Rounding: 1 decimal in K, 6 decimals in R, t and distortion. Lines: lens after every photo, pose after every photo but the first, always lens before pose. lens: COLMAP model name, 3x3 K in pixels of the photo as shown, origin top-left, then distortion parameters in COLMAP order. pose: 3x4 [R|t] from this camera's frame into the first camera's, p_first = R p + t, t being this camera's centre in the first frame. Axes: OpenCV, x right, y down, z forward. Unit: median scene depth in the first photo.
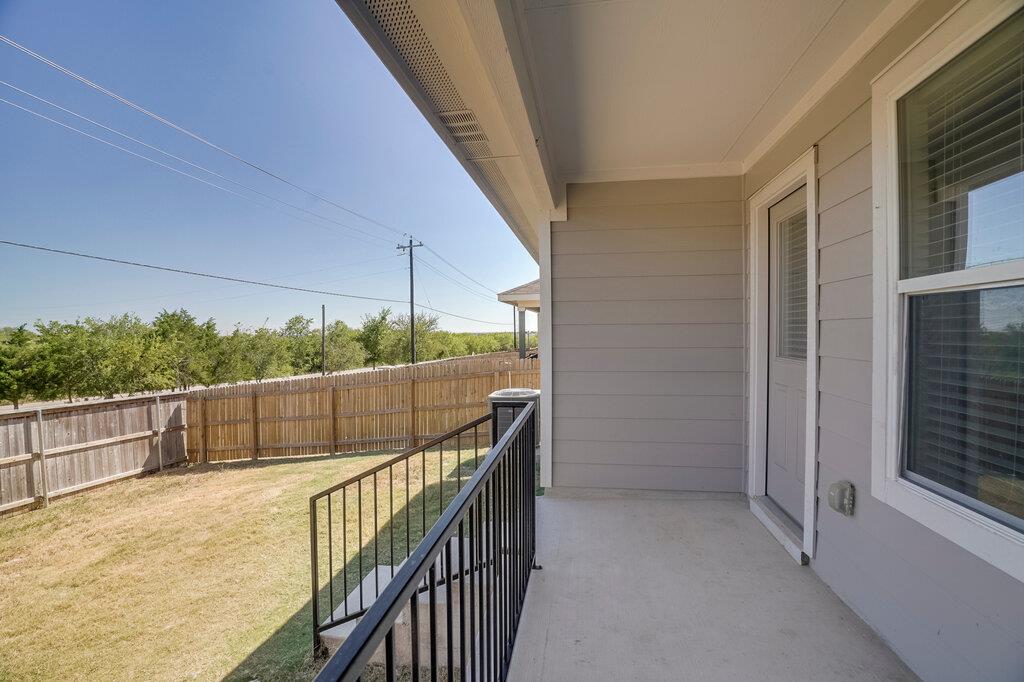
lens RADIAL K [[468.6, 0, 512.0], [0, 468.6, 341.0], [0, 0, 1]] dist [-0.002112, -0.000130]
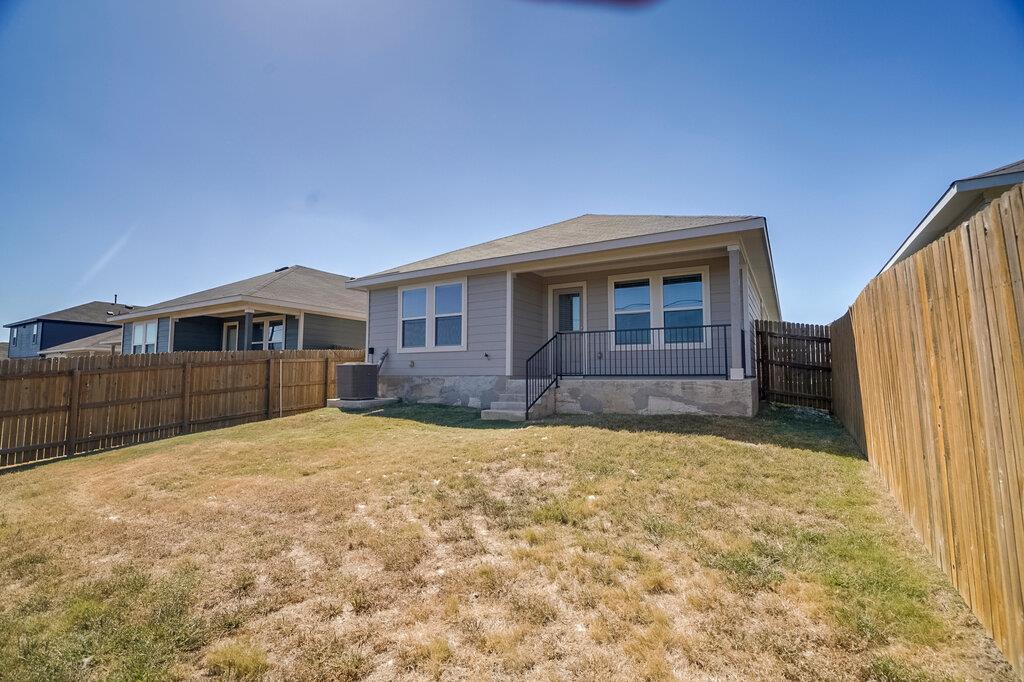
lens RADIAL K [[468.6, 0, 512.0], [0, 468.6, 341.0], [0, 0, 1]] dist [-0.002112, -0.000130]
pose [[0.376759, 0.080855, 0.922776, -0.866299], [0.011990, 0.995674, -0.092138, 0.132478], [-0.926234, 0.045778, 0.374160, 0.002388]]
